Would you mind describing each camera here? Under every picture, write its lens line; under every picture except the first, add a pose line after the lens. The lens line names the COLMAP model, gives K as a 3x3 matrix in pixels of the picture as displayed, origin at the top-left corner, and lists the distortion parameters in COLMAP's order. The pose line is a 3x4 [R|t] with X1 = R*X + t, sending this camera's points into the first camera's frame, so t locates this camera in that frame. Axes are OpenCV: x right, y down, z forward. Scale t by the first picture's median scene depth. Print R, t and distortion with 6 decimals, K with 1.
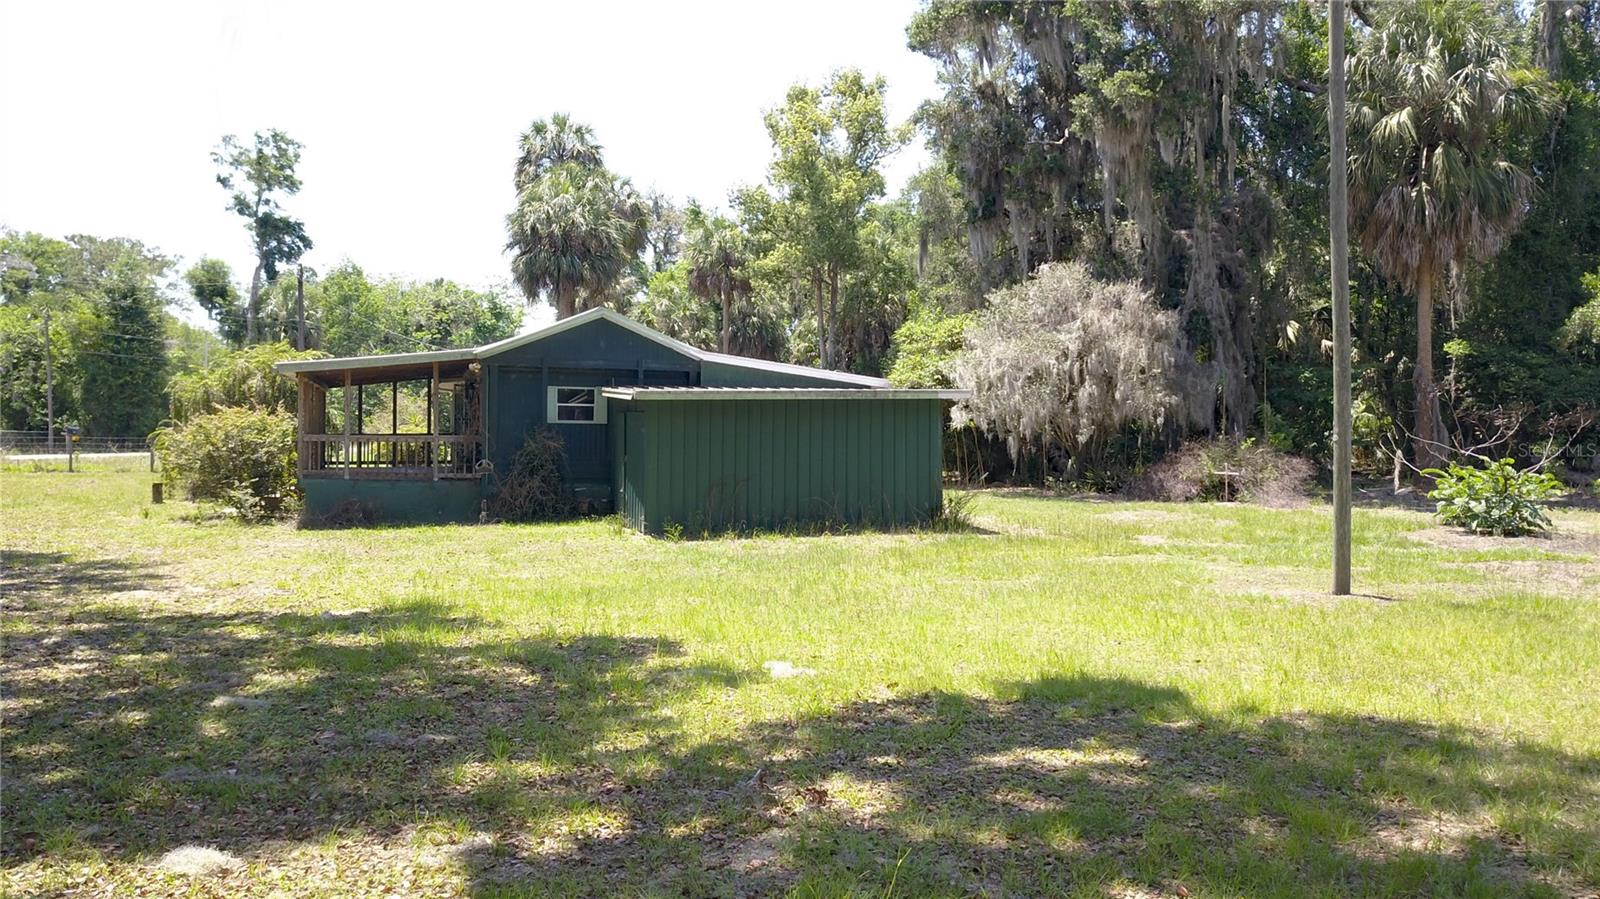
lens RADIAL K [[1285.1, 0, 800.2], [0, 1285.1, 411.1], [0, 0, 1]] dist [0.004672, 0.008843]
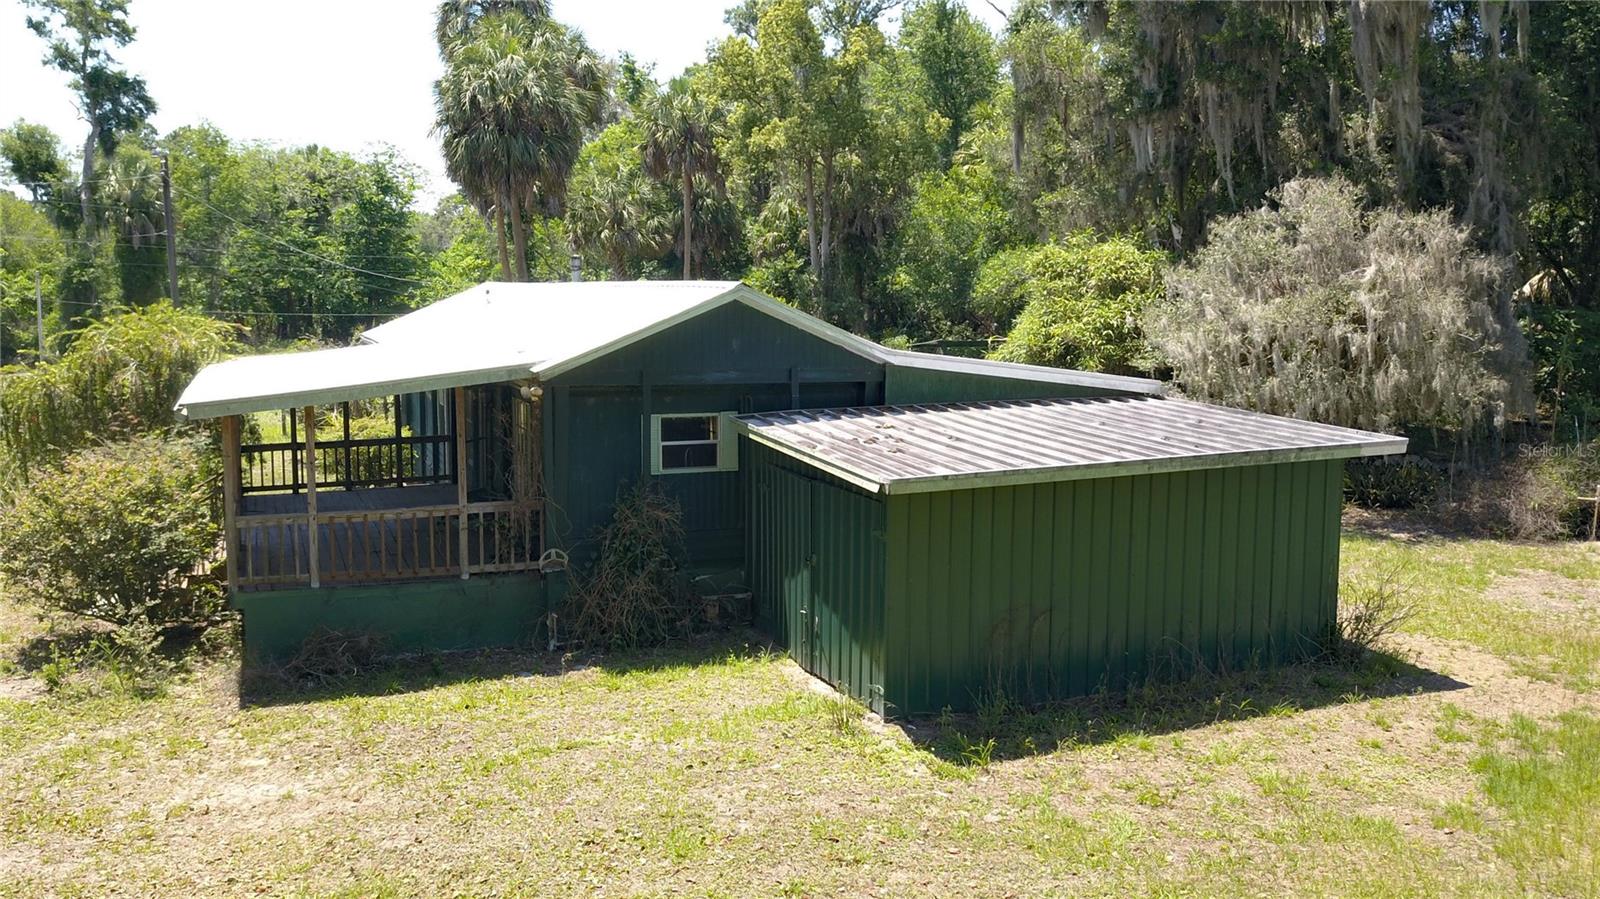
lens RADIAL K [[1308.4, 0, 803.1], [0, 1308.4, 444.1], [0, 0, 1]] dist [0.001423, -0.009026]
pose [[0.995421, -0.018990, 0.093680, -0.082587], [0.006334, 0.991017, 0.133588, -0.040007], [-0.095375, -0.132383, 0.986599, 0.176554]]
